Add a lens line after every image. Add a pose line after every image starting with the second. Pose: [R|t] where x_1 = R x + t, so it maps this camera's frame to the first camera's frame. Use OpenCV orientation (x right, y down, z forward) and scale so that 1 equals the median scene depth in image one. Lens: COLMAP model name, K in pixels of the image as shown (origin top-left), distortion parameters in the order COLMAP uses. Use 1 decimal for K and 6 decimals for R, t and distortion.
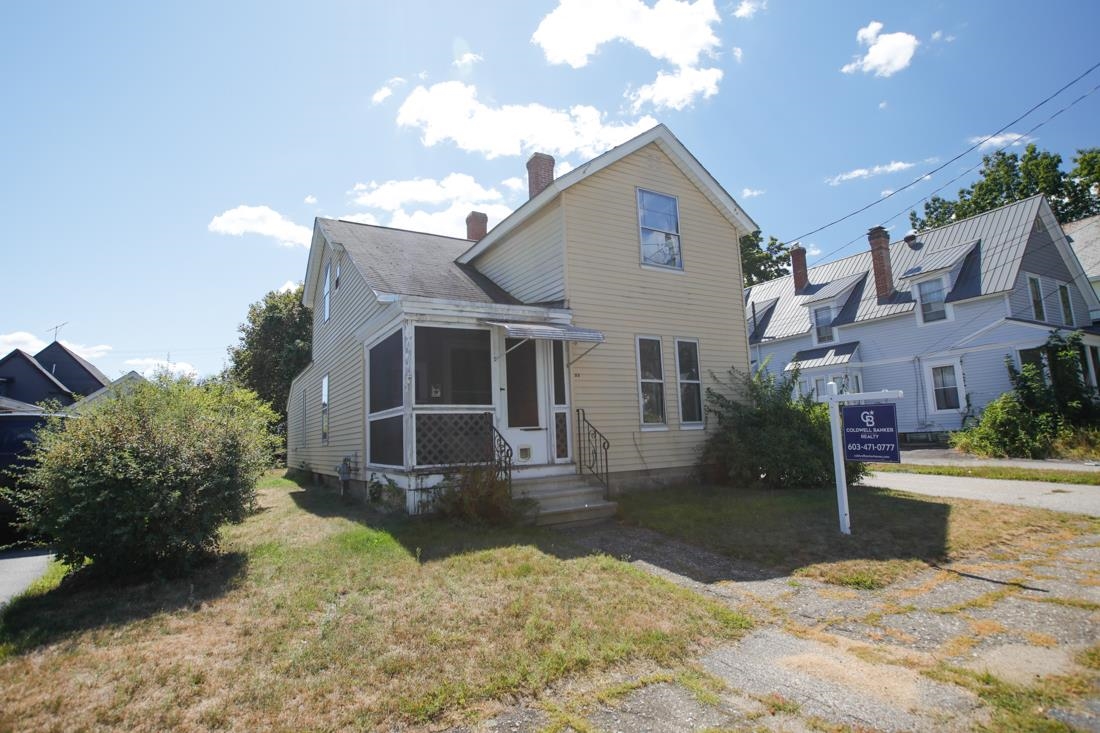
lens RADIAL K [[550.2, 0, 550.0], [0, 550.2, 366.5], [0, 0, 1]] dist [-0.040902, 0.023426]
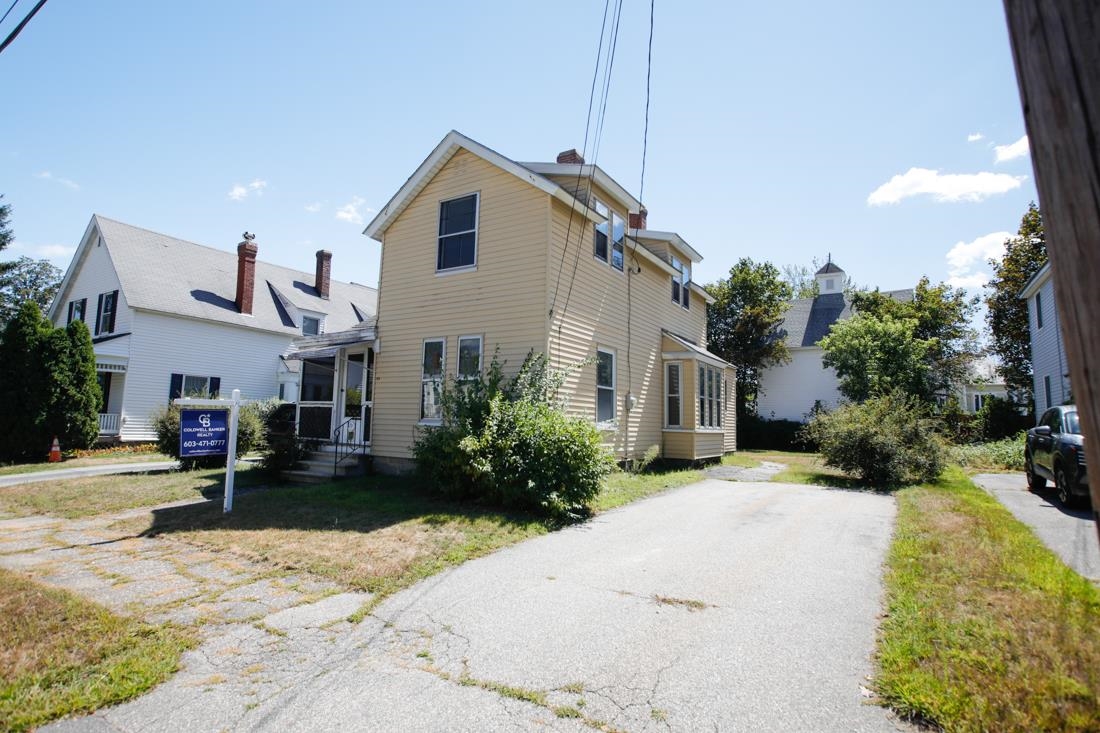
lens RADIAL K [[545.0, 0, 550.0], [0, 545.0, 366.5], [0, 0, 1]] dist [0.000069, -0.000002]
pose [[0.452939, -0.049877, -0.890145, 1.446961], [0.085498, 0.996262, -0.012319, 0.039248], [0.887433, -0.070526, 0.455510, 0.809350]]
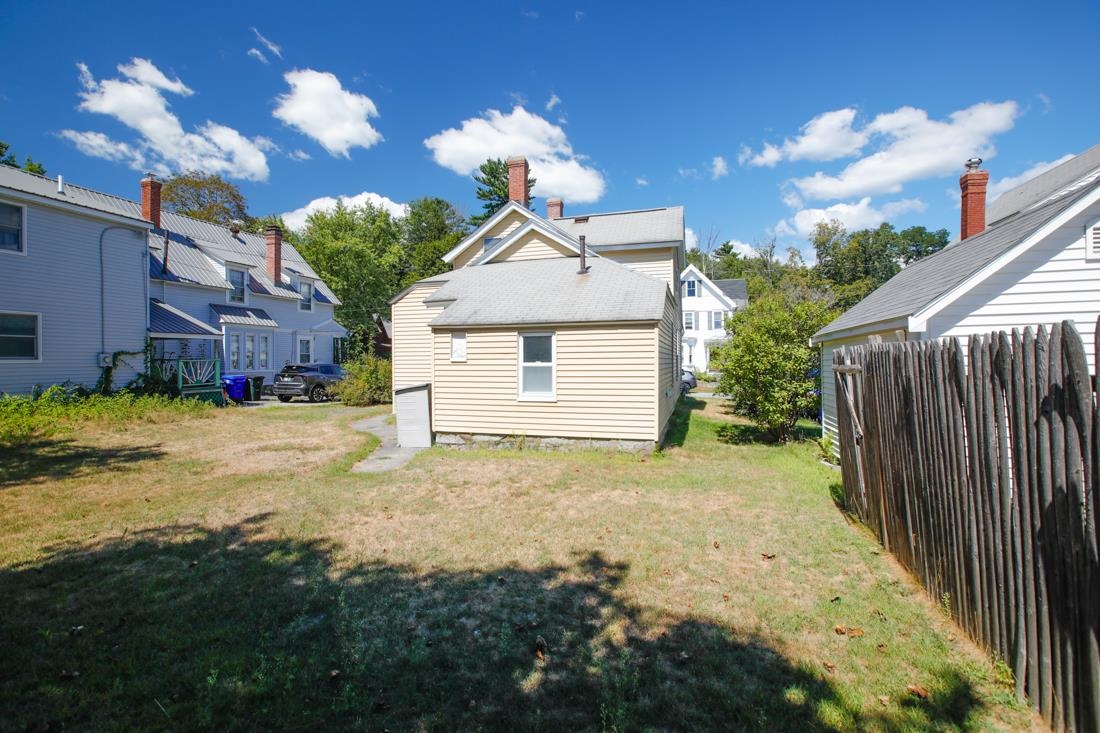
lens RADIAL K [[486.1, 0, 550.0], [0, 486.1, 366.5], [0, 0, 1]] dist [-0.042522, 0.013883]
pose [[-0.676080, 0.043347, 0.735552, -1.792450], [-0.059229, 0.991841, -0.112890, 0.445125], [-0.734444, -0.119889, -0.667996, 3.305605]]
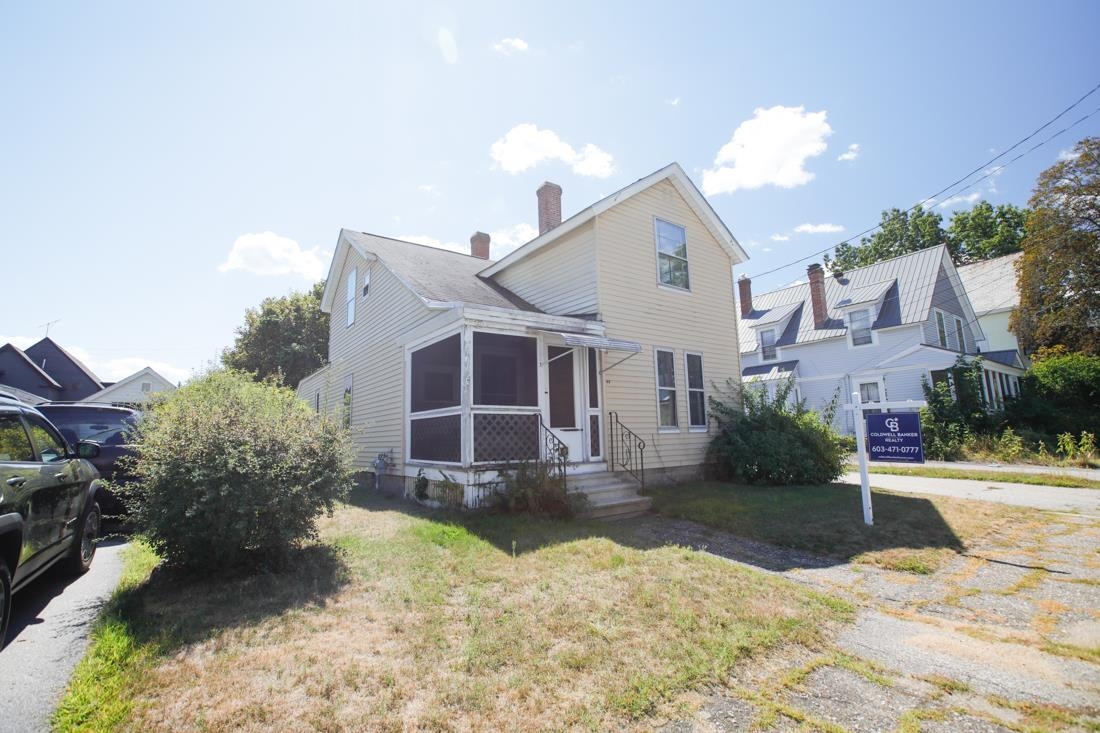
lens RADIAL K [[486.1, 0, 550.0], [0, 486.1, 366.5], [0, 0, 1]] dist [-0.042522, 0.013883]
pose [[0.995383, 0.028810, 0.091556, -0.163547], [-0.027078, 0.999431, -0.020104, 0.008842], [-0.092084, 0.017532, 0.995597, 0.040195]]
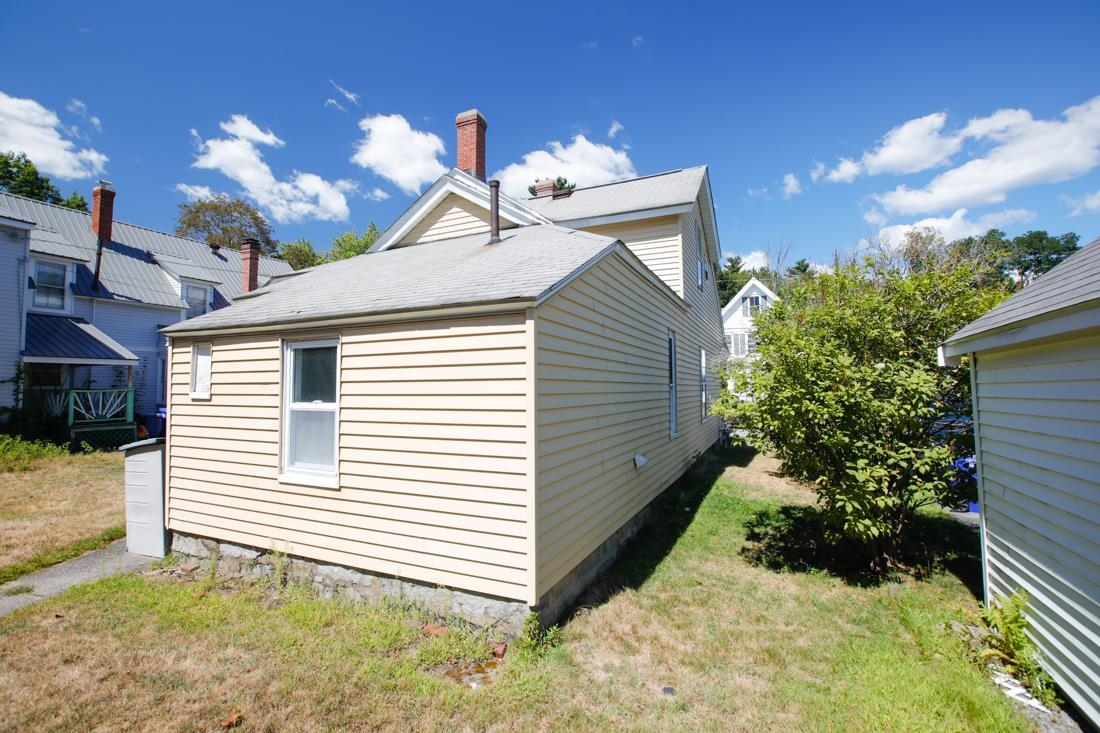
lens RADIAL K [[486.1, 0, 550.0], [0, 486.1, 366.5], [0, 0, 1]] dist [-0.042522, 0.013883]
pose [[-0.568700, 0.088786, 0.817739, -1.528037], [-0.075178, 0.984386, -0.159163, 0.335188], [-0.819102, -0.151992, -0.553145, 2.655822]]
